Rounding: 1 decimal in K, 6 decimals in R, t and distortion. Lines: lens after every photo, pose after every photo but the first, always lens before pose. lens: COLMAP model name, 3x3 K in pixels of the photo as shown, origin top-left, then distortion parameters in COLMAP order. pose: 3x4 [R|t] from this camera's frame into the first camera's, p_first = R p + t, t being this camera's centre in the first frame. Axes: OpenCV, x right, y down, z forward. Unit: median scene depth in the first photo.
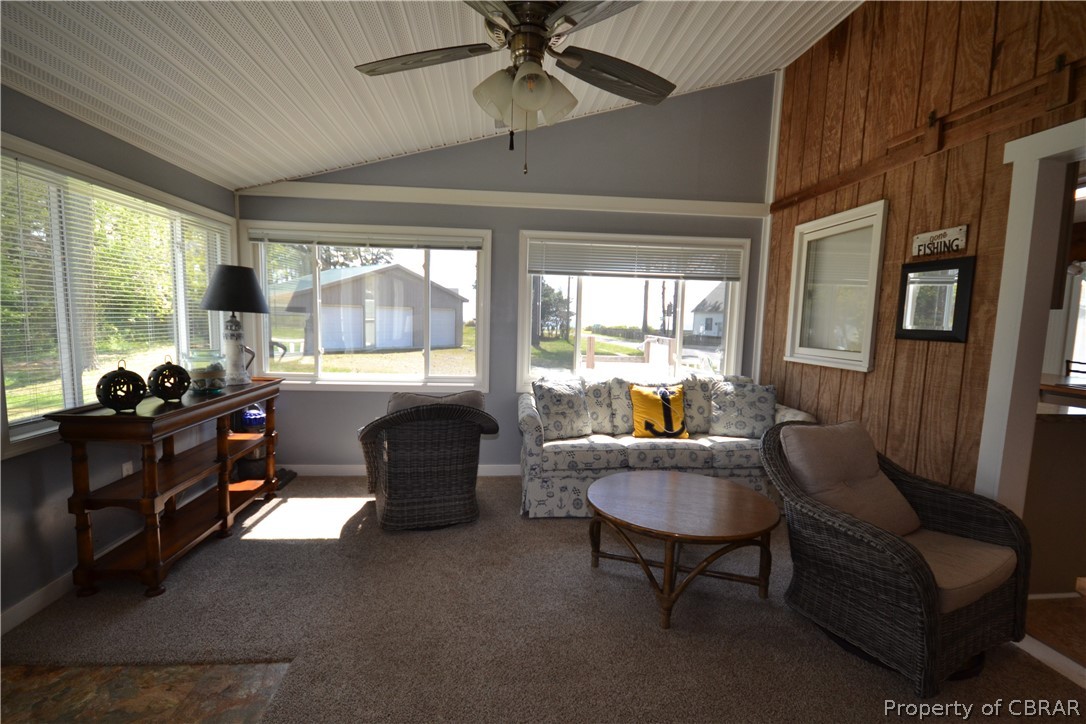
lens RADIAL K [[489.5, 0, 525.8], [0, 489.5, 364.8], [0, 0, 1]] dist [-0.016926, -0.000208]
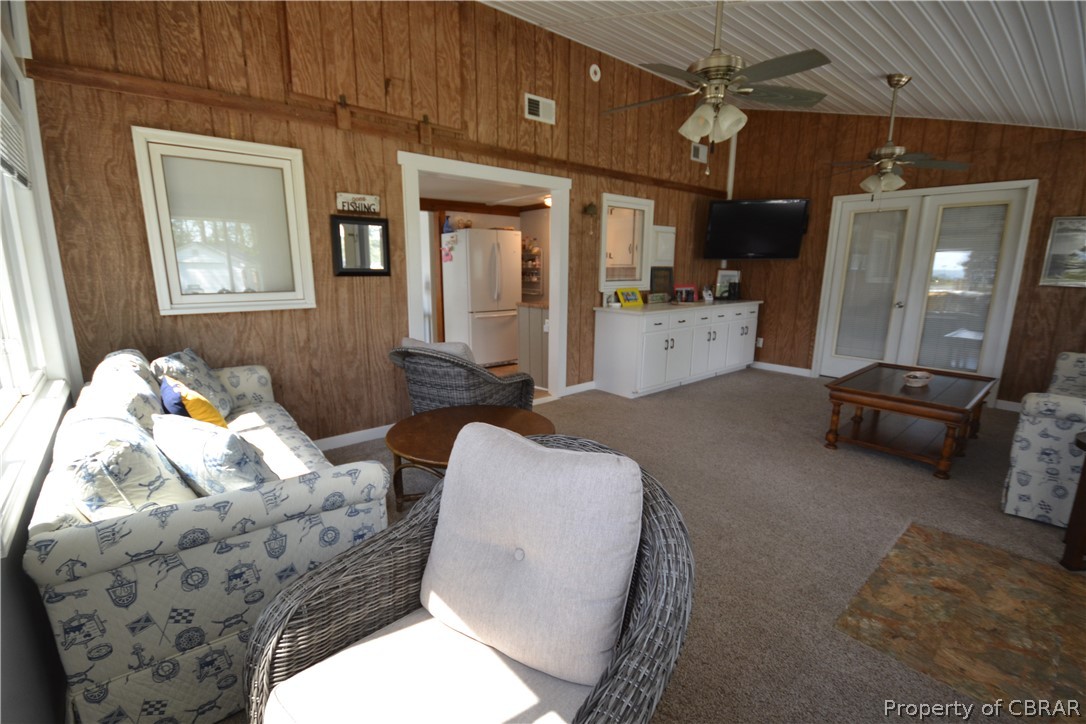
lens RADIAL K [[480.2, 0, 533.1], [0, 480.2, 369.3], [0, 0, 1]] dist [0.008601, -0.011619]
pose [[-0.589443, -0.194064, 0.784153, -0.578542], [0.059941, 0.957531, 0.282030, -0.151848], [-0.805583, 0.213244, -0.552778, 1.403157]]
